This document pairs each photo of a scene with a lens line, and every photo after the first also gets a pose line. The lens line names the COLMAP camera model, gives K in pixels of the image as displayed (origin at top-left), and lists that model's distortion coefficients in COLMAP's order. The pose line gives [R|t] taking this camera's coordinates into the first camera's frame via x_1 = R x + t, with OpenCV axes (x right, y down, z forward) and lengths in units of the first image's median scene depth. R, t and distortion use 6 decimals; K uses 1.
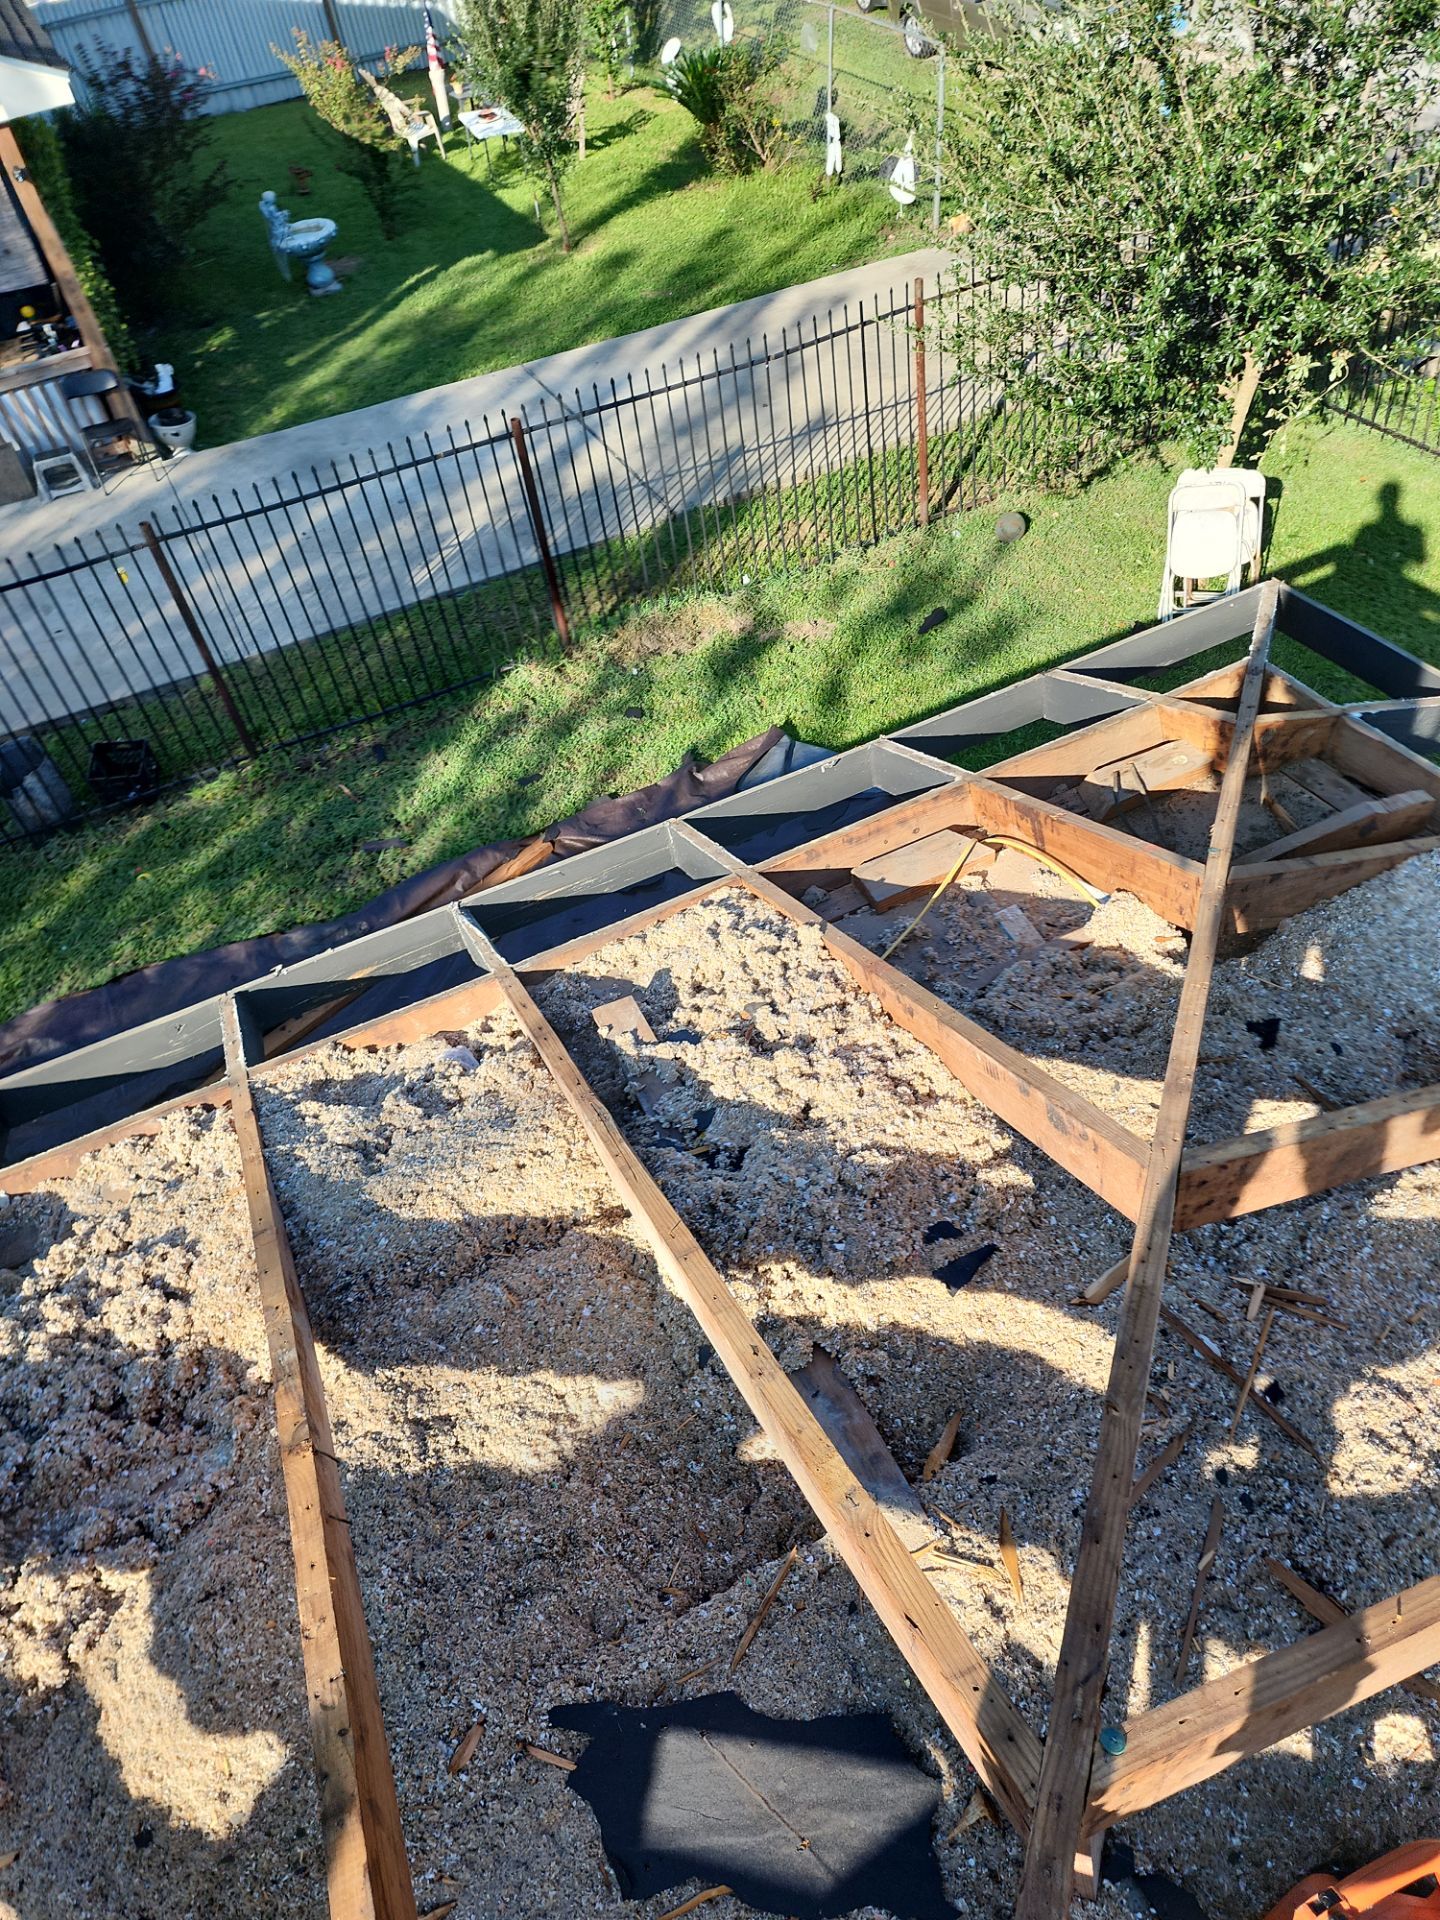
lens RADIAL K [[1367.6, 0, 721.0], [0, 1367.6, 963.4], [0, 0, 1]] dist [0.077756, -0.048774]
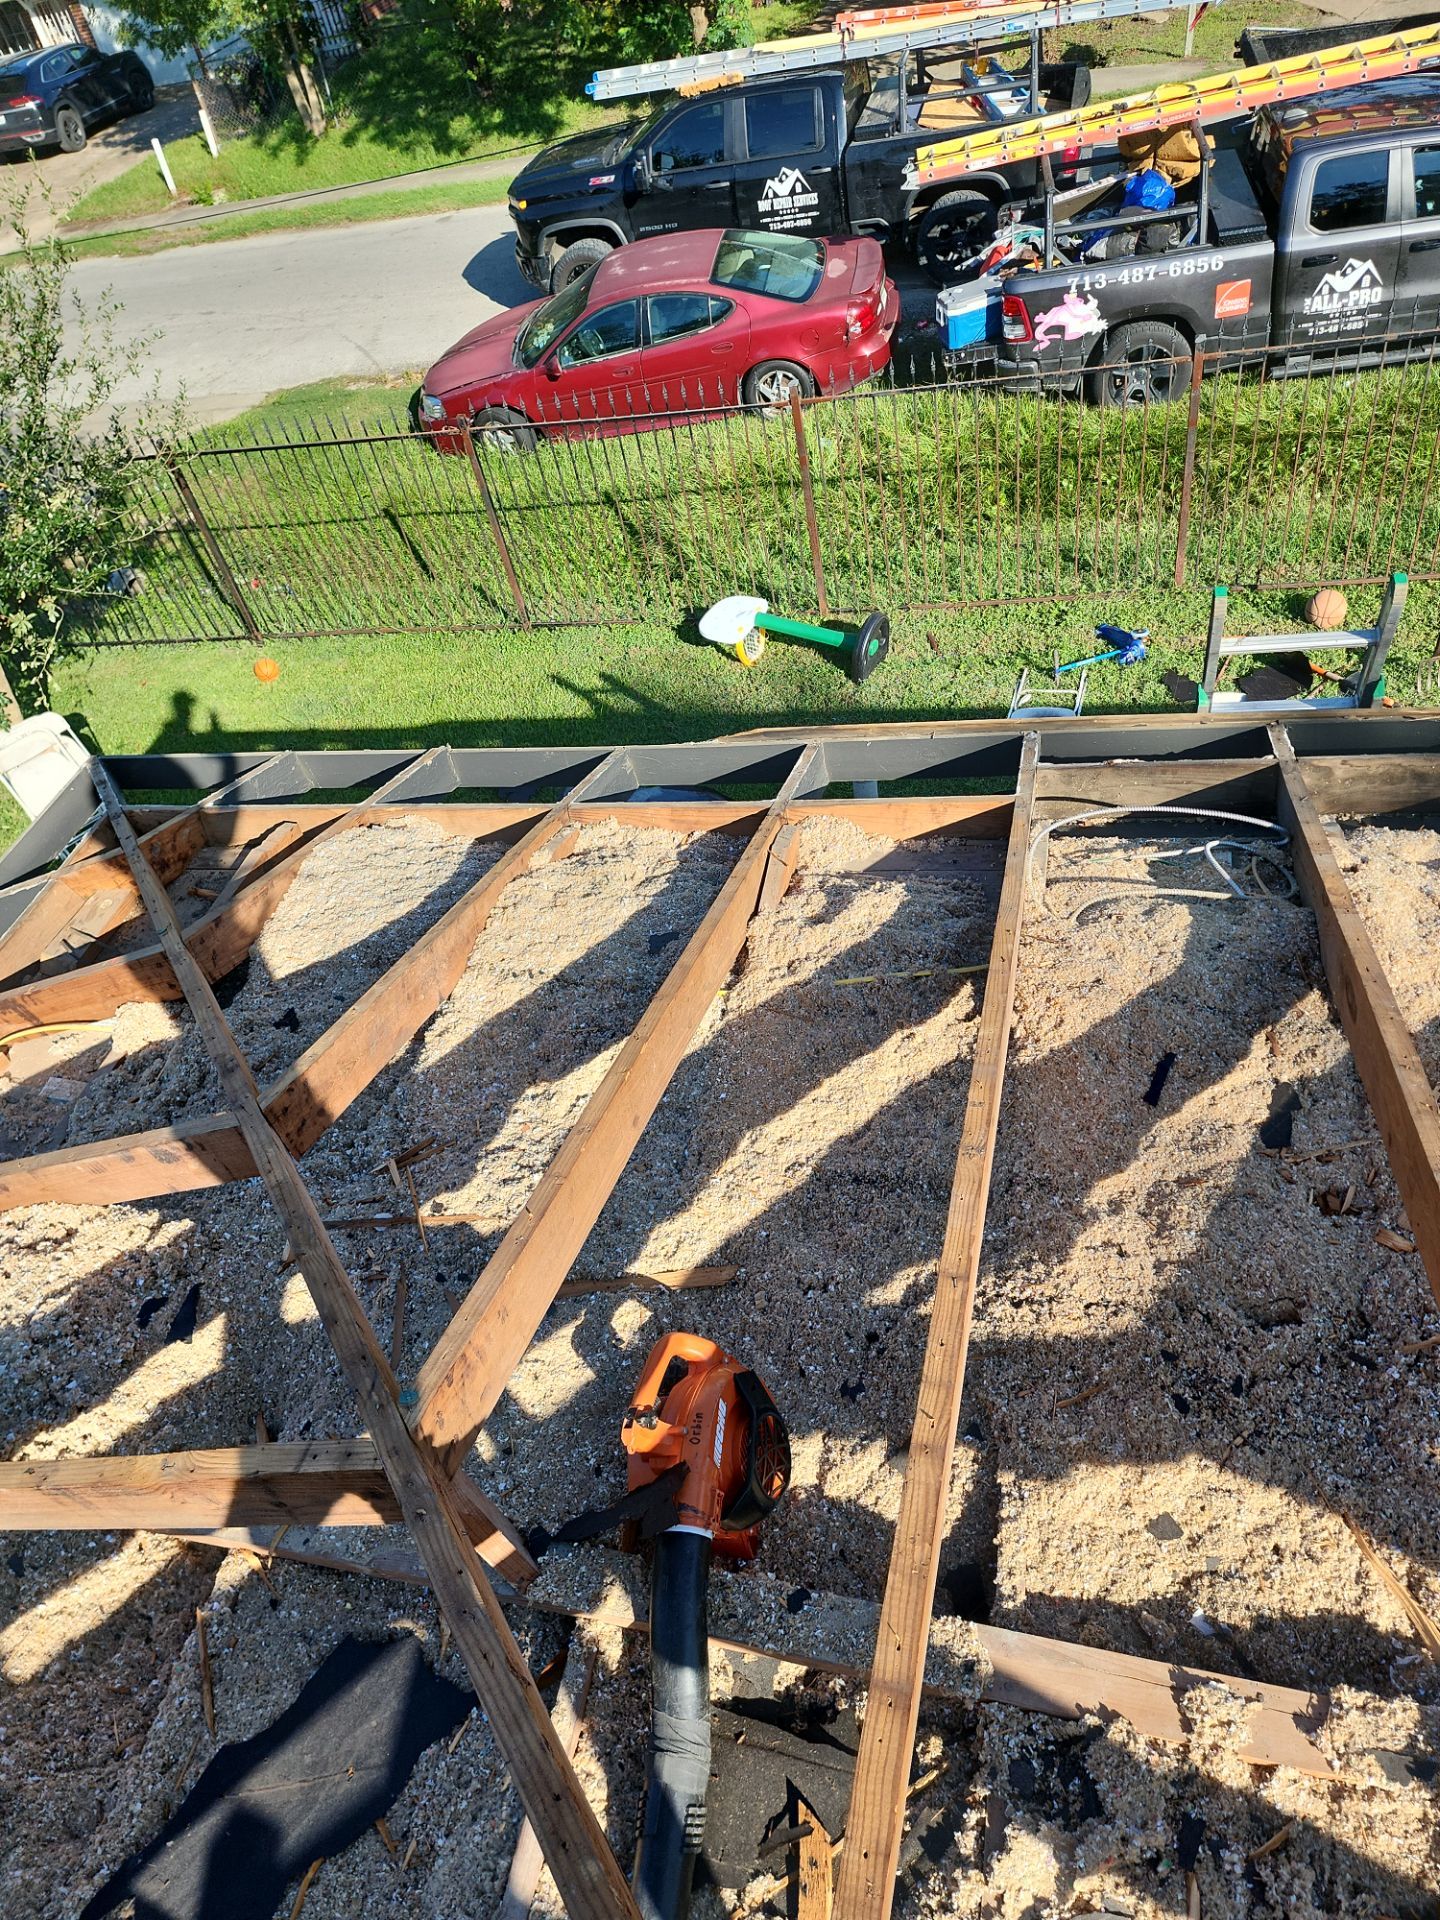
lens RADIAL K [[1367.6, 0, 719.8], [0, 1367.6, 953.3], [0, 0, 1]] dist [0.077756, -0.048774]
pose [[0.623121, -0.530496, 0.574712, -0.032106], [0.623924, 0.780260, 0.043751, 0.155007], [-0.471634, 0.331314, 0.817185, -0.165631]]
